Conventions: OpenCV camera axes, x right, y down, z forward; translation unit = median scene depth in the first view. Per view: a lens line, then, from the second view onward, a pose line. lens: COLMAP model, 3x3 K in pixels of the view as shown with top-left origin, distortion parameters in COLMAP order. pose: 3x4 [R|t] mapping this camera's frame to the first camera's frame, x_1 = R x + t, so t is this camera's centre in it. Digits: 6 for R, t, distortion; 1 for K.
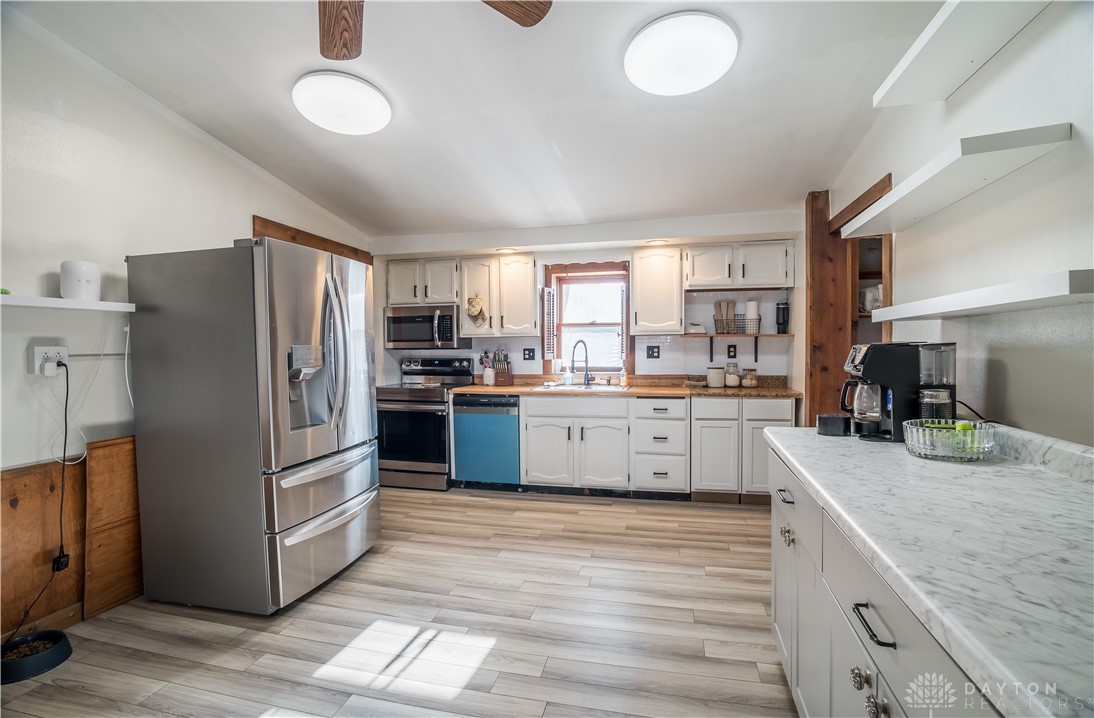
lens RADIAL K [[505.0, 0, 547.0], [0, 505.0, 359.0], [0, 0, 1]] dist [-0.094714, 0.050550]
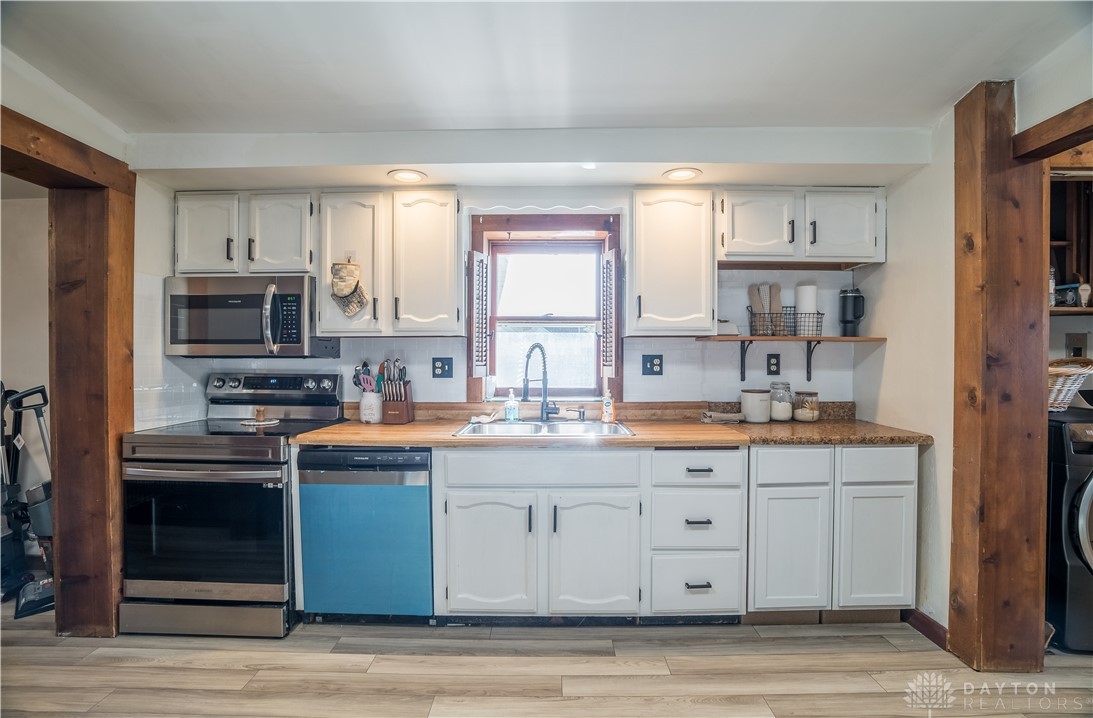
lens RADIAL K [[504.5, 0, 546.5], [0, 504.5, 359.0], [0, 0, 1]] dist [-0.094714, 0.050550]
pose [[0.974170, 0.005514, 0.225750, -0.052515], [-0.001665, 0.999850, -0.017238, -0.010083], [-0.225811, 0.016417, 0.974033, 0.434828]]
